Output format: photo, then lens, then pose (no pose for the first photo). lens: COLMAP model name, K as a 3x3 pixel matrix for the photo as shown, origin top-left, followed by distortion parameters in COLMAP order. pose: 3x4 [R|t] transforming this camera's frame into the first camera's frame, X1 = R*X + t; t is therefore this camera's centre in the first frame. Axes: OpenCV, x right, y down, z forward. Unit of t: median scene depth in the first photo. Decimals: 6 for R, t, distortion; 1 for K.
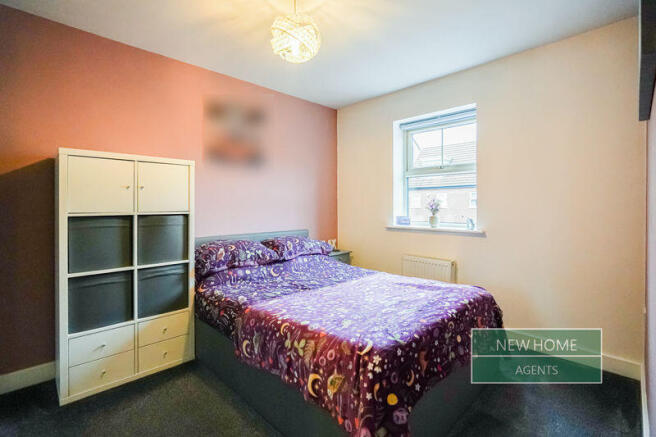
lens RADIAL K [[305.4, 0, 326.7], [0, 305.4, 214.2], [0, 0, 1]] dist [-0.013837, 0.000808]
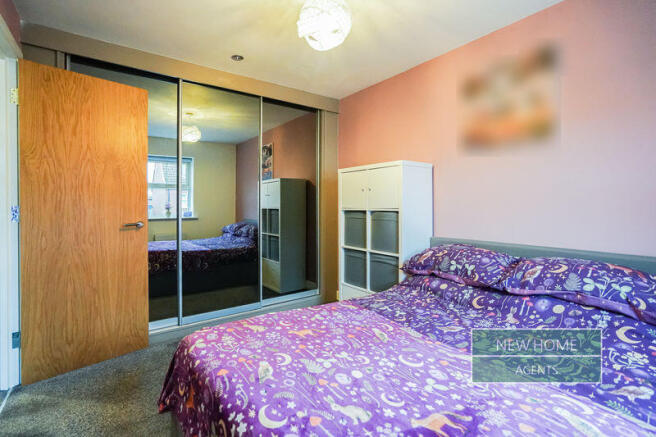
lens RADIAL K [[305.4, 0, 313.6], [0, 305.4, 204.4], [0, 0, 1]] dist [-0.013837, 0.000808]
pose [[-0.171388, 0.000702, -0.985203, 0.715644], [-0.024412, 0.999690, 0.004959, -0.023596], [0.984901, 0.024901, -0.171317, 0.988226]]
